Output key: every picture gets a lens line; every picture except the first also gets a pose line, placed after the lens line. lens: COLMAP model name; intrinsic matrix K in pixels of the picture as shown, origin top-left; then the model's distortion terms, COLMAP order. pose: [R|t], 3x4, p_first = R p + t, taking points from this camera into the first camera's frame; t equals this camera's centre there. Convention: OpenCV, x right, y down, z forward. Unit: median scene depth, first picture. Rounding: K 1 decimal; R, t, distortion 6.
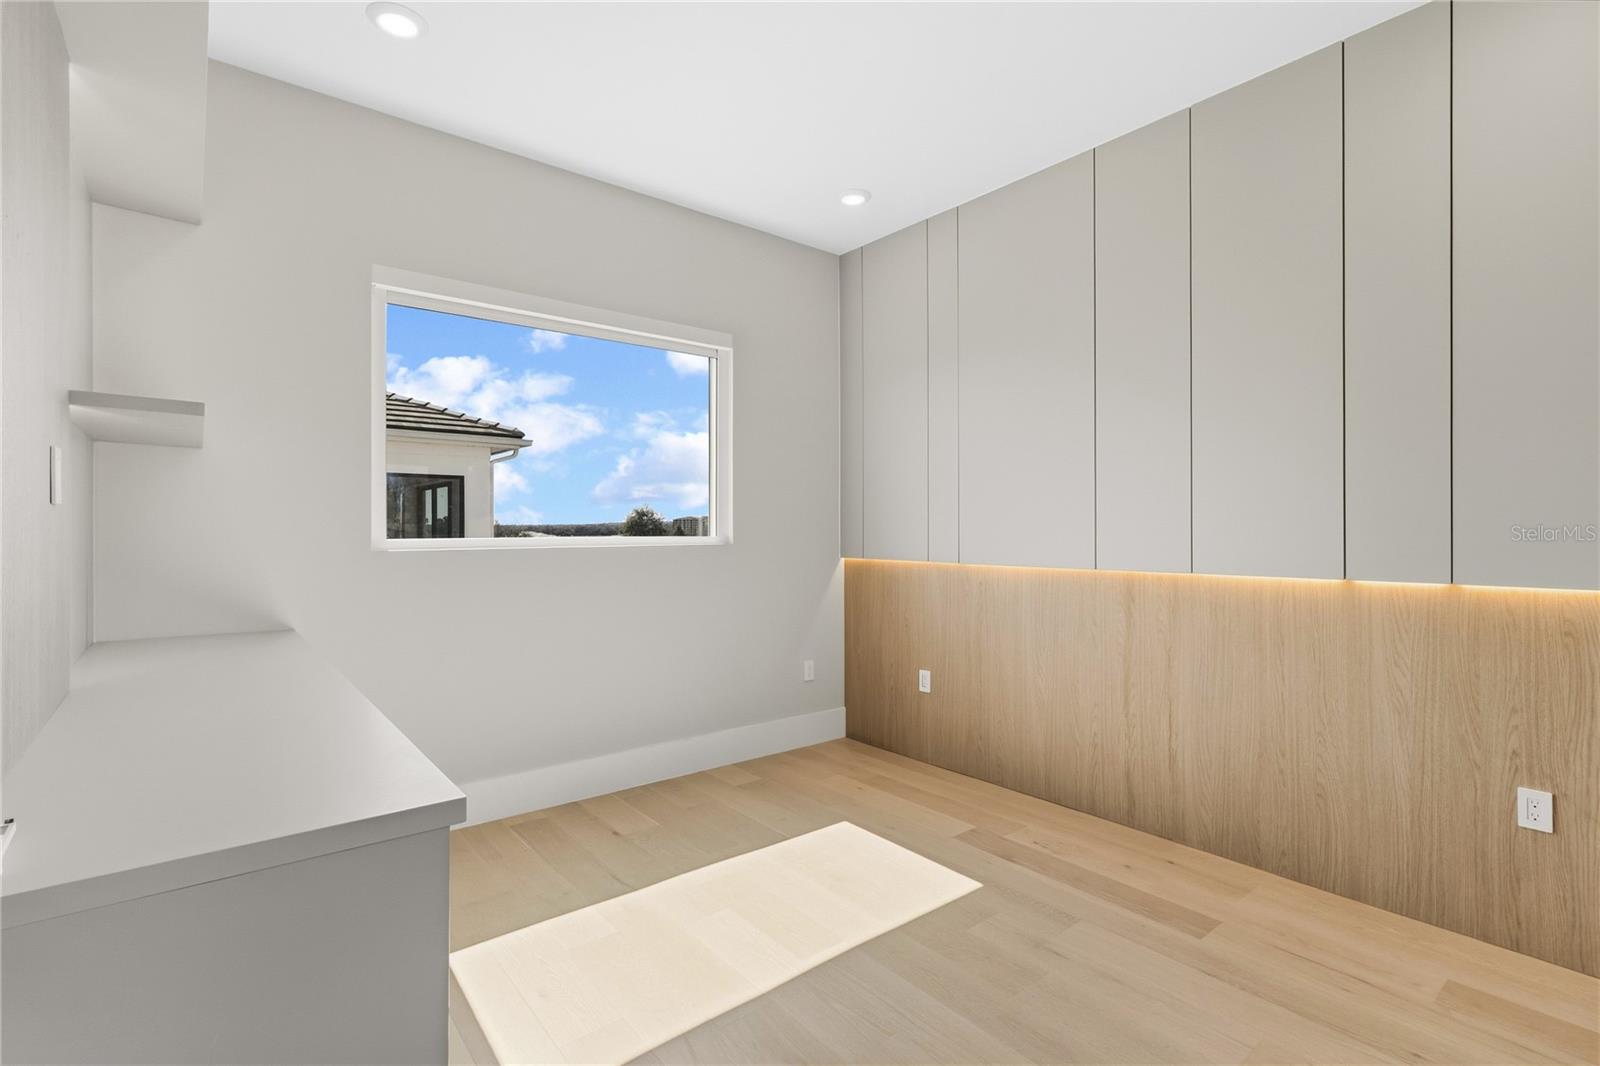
lens RADIAL K [[739.0, 0, 803.7], [0, 739.0, 527.4], [0, 0, 1]] dist [-0.000620, -0.000516]
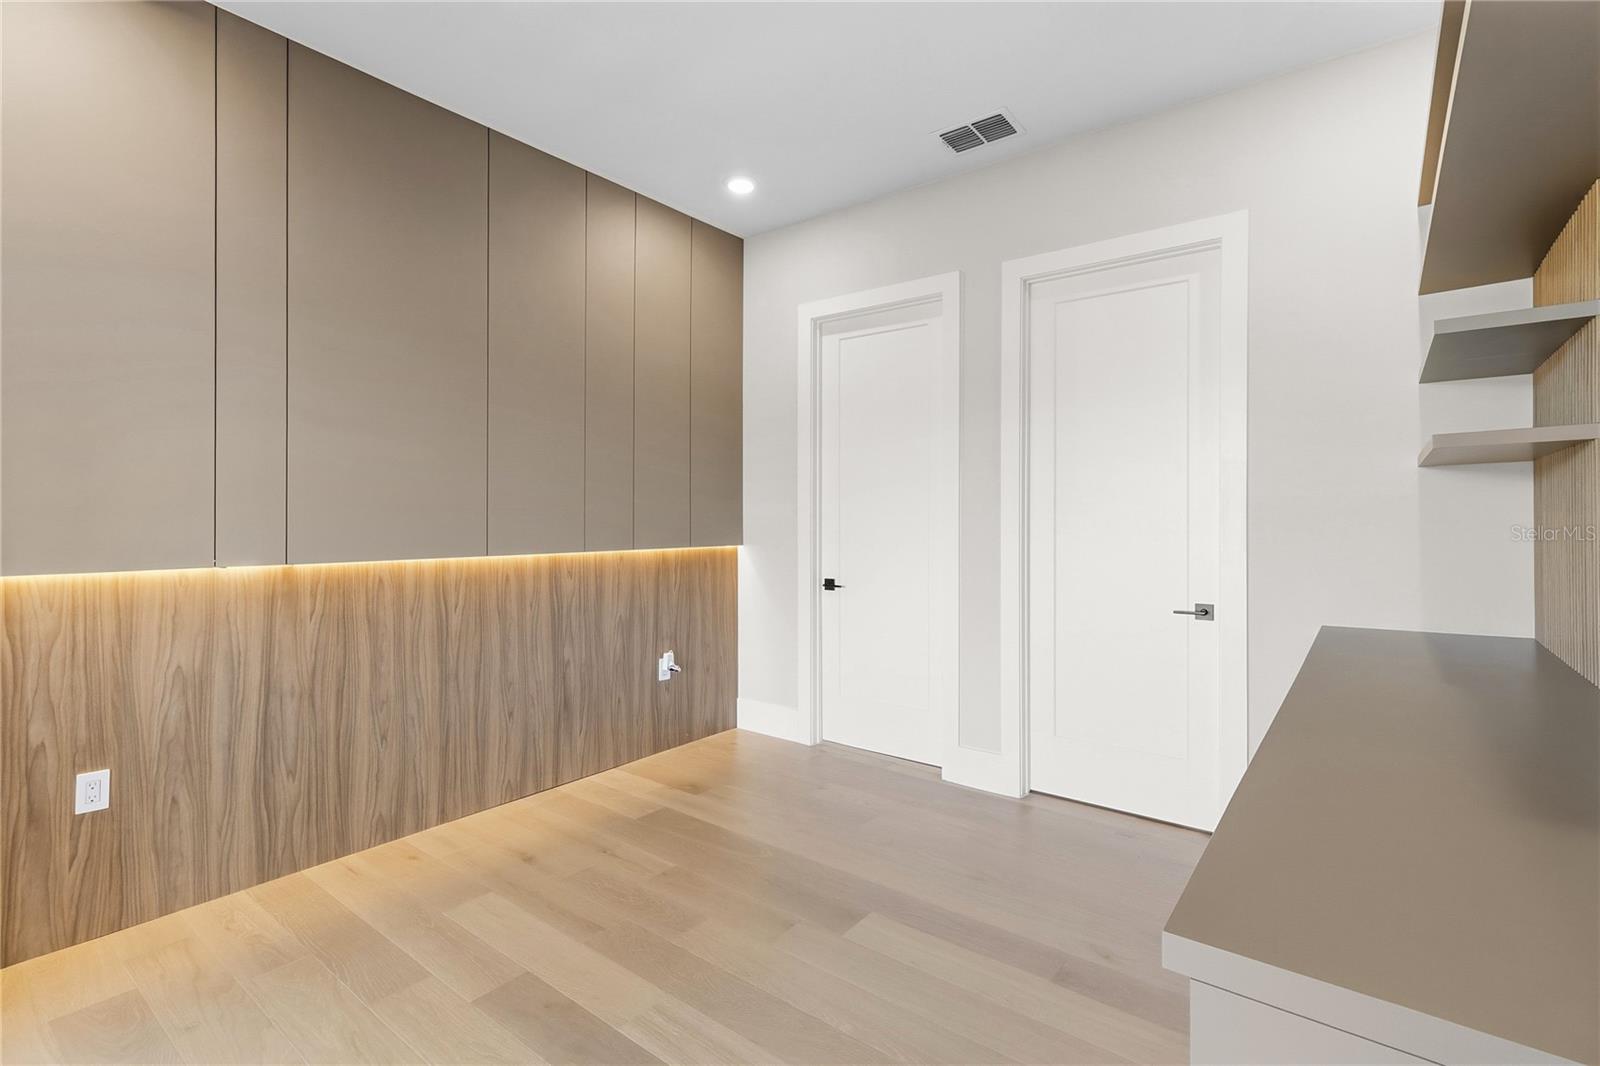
lens RADIAL K [[739.0, 0, 803.7], [0, 739.0, 527.4], [0, 0, 1]] dist [-0.000620, -0.000516]
pose [[-0.228631, -0.013337, 0.973422, -0.396563], [-0.003442, 0.999911, 0.012891, 0.002694], [-0.973507, -0.000403, -0.228657, 0.495015]]
